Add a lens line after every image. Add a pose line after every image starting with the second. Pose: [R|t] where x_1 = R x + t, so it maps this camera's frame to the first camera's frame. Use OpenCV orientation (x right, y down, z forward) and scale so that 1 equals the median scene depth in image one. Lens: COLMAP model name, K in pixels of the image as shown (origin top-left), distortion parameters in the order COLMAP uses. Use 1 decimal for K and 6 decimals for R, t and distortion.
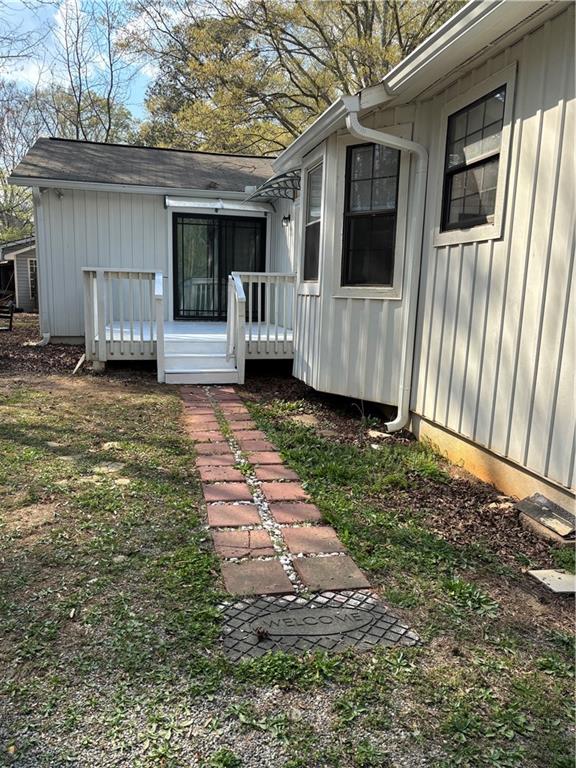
lens RADIAL K [[565.6, 0, 288.0], [0, 565.6, 384.0], [0, 0, 1]] dist [0.002868, -0.000780]
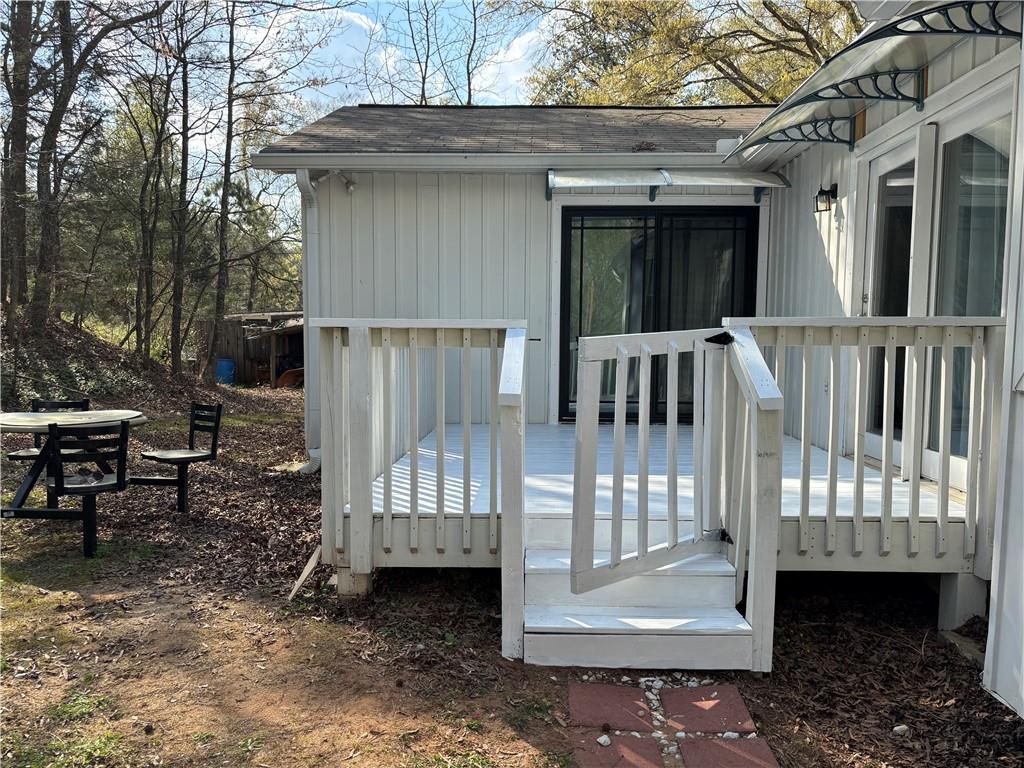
lens RADIAL K [[754.2, 0, 512.0], [0, 754.2, 384.0], [0, 0, 1]] dist [0.002868, -0.000780]
pose [[0.963799, -0.005602, -0.266570, -0.079575], [-0.025647, 0.993195, -0.113601, -0.081862], [0.265392, 0.116326, 0.957097, 0.417666]]
